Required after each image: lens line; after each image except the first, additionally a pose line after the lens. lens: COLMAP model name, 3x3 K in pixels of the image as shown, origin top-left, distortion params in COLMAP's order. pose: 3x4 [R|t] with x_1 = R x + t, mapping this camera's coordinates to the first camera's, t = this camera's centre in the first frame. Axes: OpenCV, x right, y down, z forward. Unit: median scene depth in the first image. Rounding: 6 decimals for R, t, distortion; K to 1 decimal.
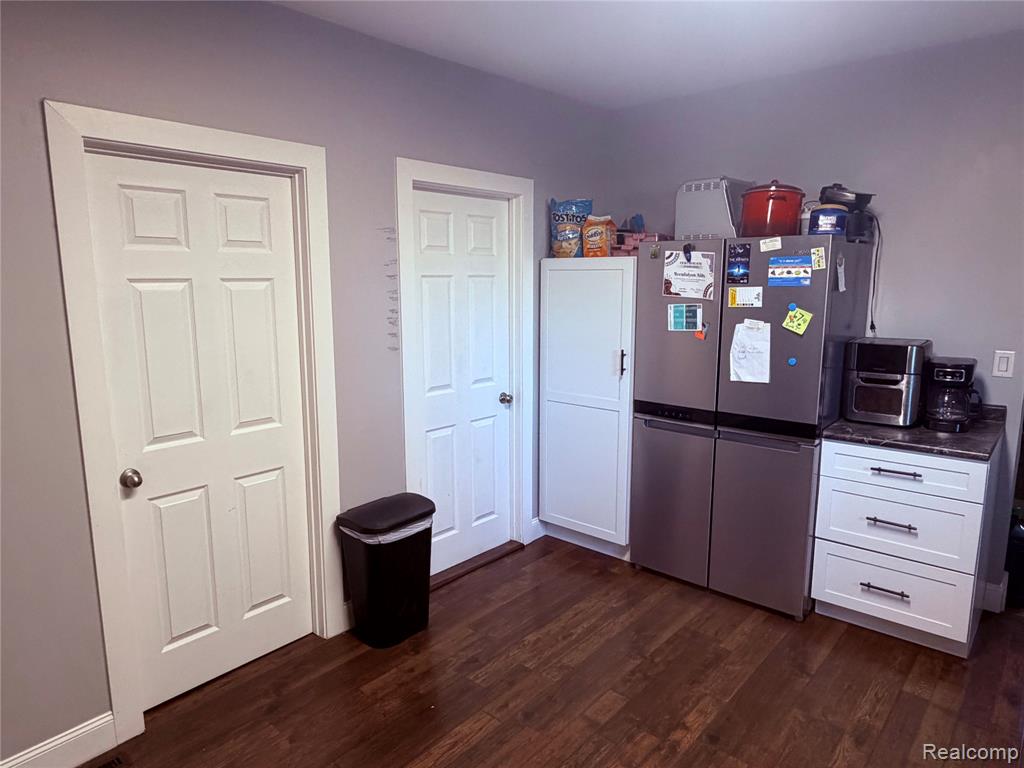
lens RADIAL K [[656.1, 0, 510.6], [0, 656.1, 384.6], [0, 0, 1]] dist [0.007828, 0.002526]
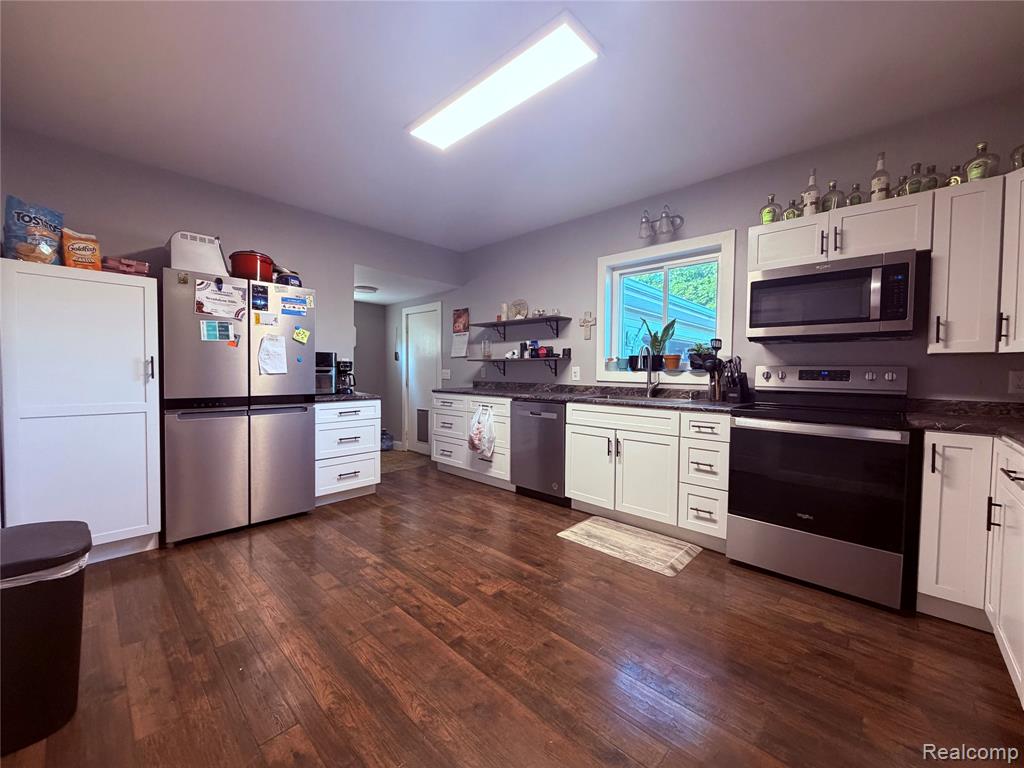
lens RADIAL K [[407.2, 0, 509.7], [0, 407.2, 382.5], [0, 0, 1]] dist [0.001993, 0.000164]
pose [[0.037012, -0.027455, 0.998938, -0.567689], [0.149784, 0.988482, 0.021618, 0.077219], [-0.988026, 0.148825, 0.040698, 0.386265]]
